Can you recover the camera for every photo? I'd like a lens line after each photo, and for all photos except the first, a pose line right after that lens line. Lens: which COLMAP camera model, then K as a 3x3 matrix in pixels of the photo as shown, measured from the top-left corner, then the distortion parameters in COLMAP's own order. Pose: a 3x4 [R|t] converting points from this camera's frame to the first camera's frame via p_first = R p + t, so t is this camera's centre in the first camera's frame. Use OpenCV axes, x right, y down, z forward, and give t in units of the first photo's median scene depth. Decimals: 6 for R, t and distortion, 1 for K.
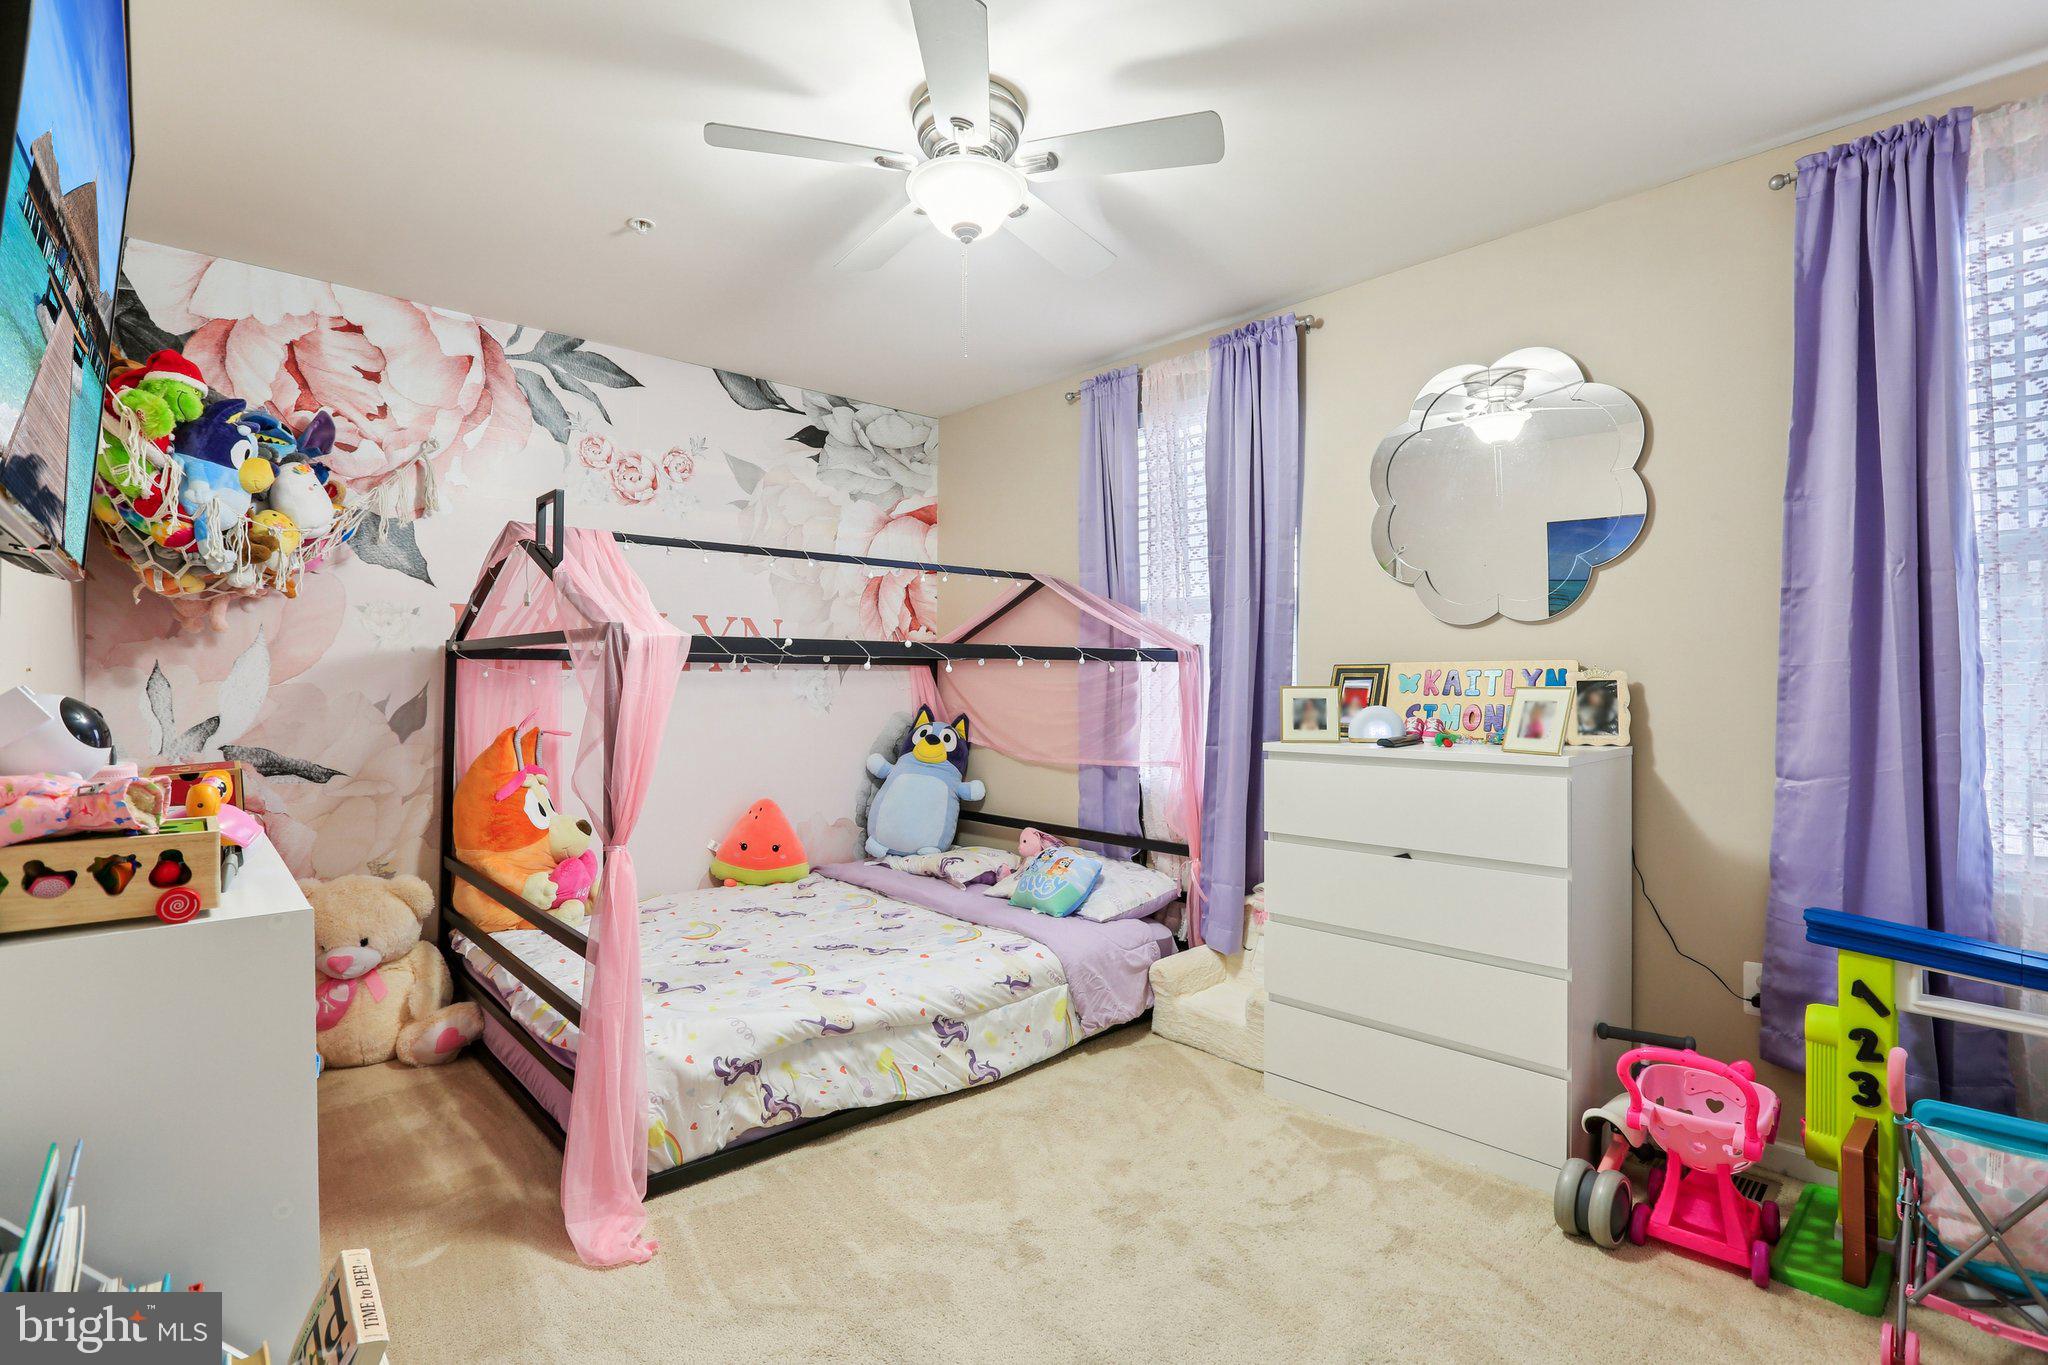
lens RADIAL K [[953.6, 0, 1019.1], [0, 953.6, 670.8], [0, 0, 1]] dist [-0.068022, 0.029859]
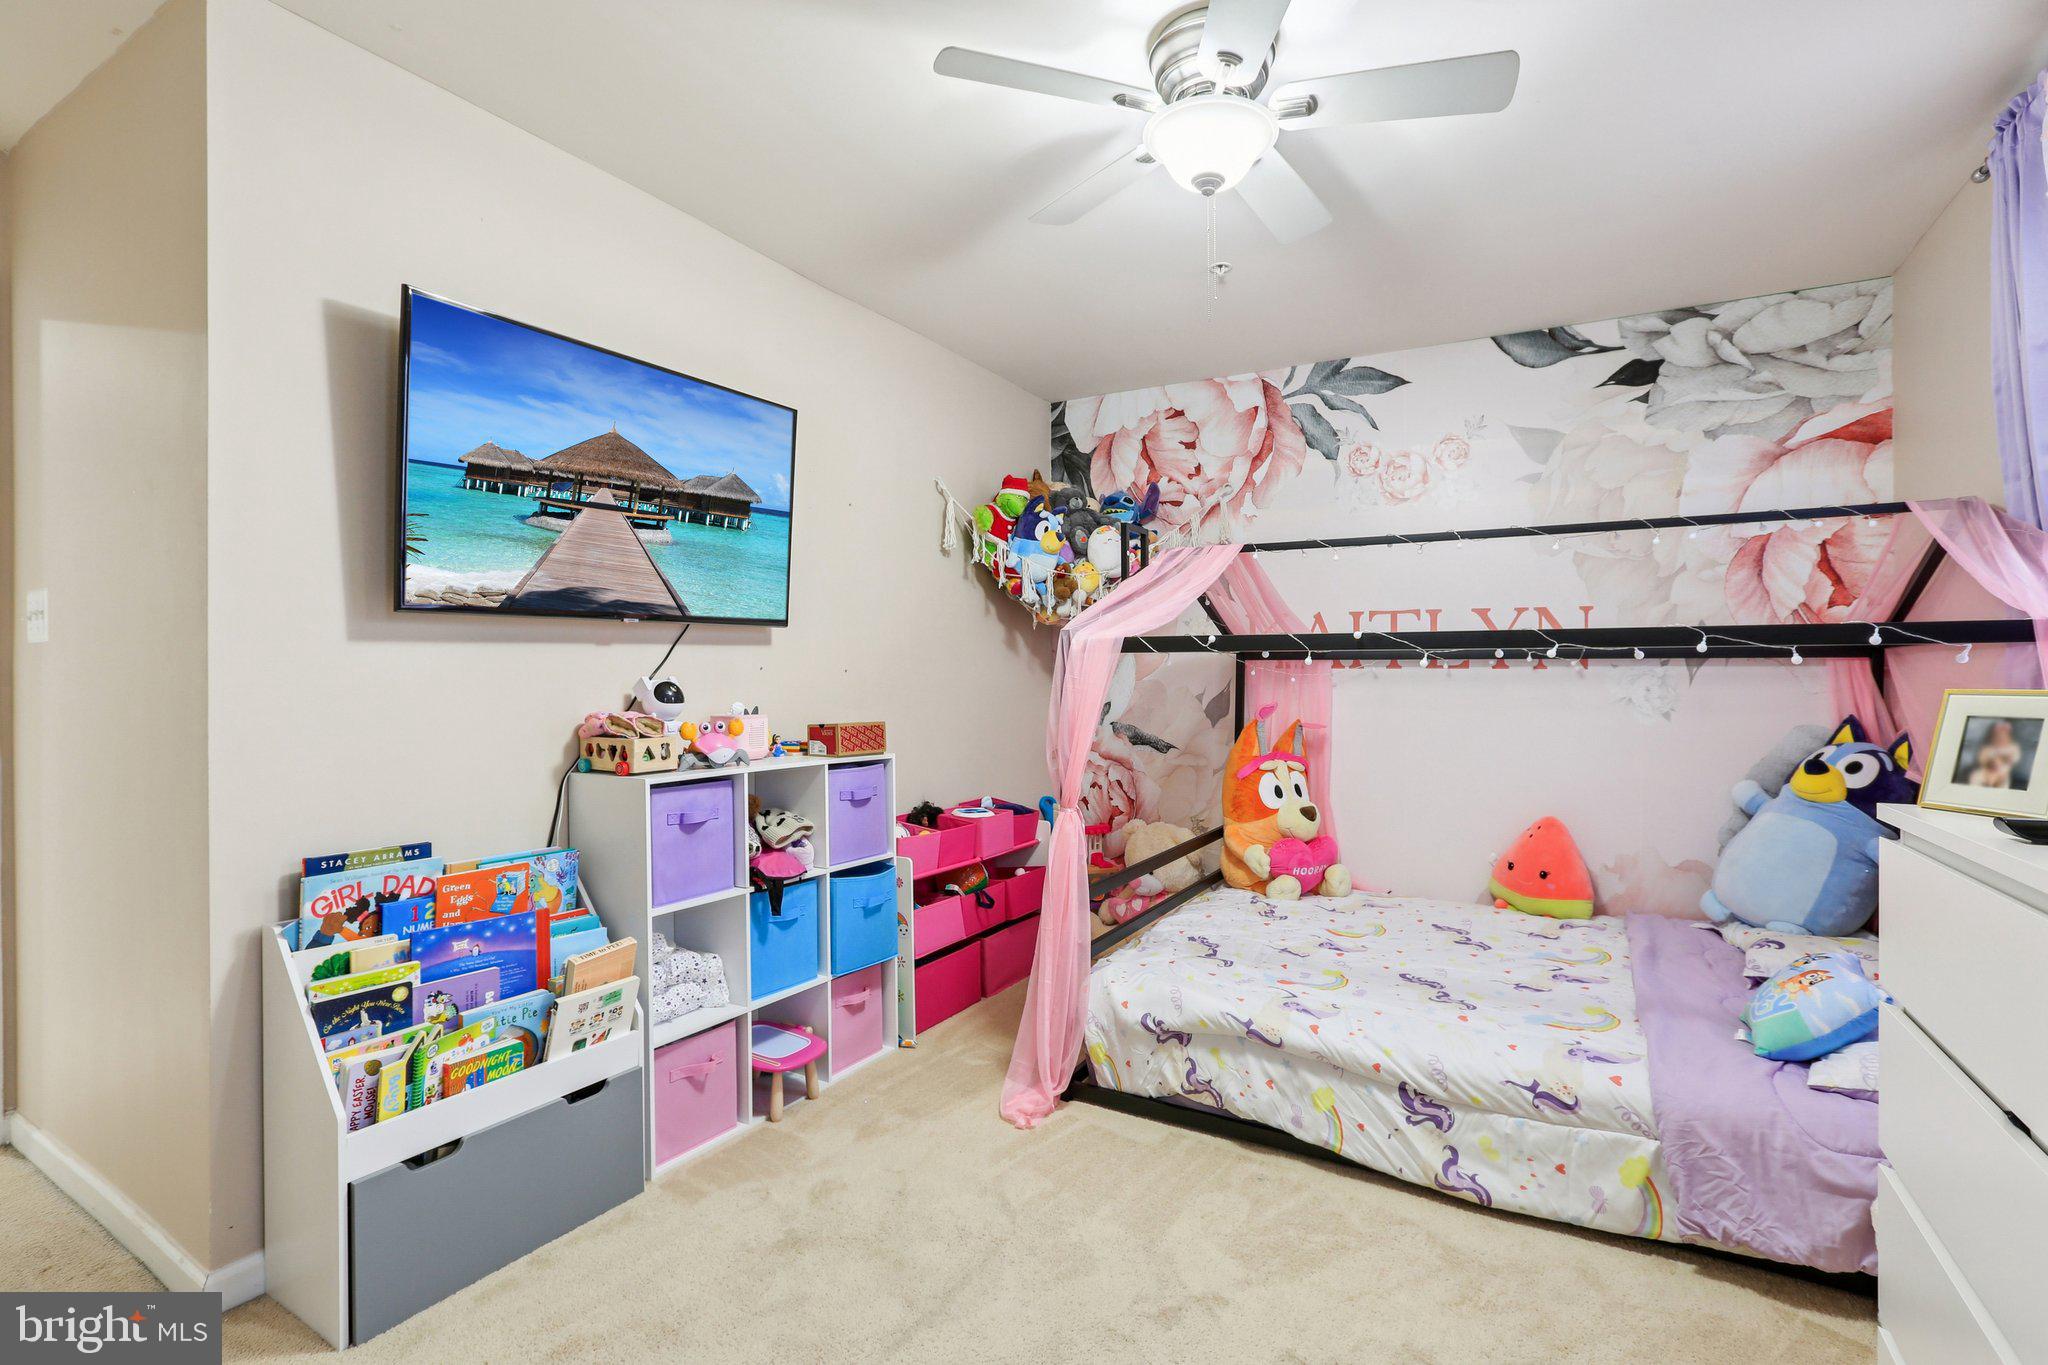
lens RADIAL K [[953.6, 0, 1019.1], [0, 953.6, 670.8], [0, 0, 1]] dist [-0.068022, 0.029859]
pose [[0.292769, -0.006286, -0.956163, 0.496774], [0.005284, 0.999974, -0.004956, 0.005652], [0.956169, -0.003601, 0.292795, 0.364259]]
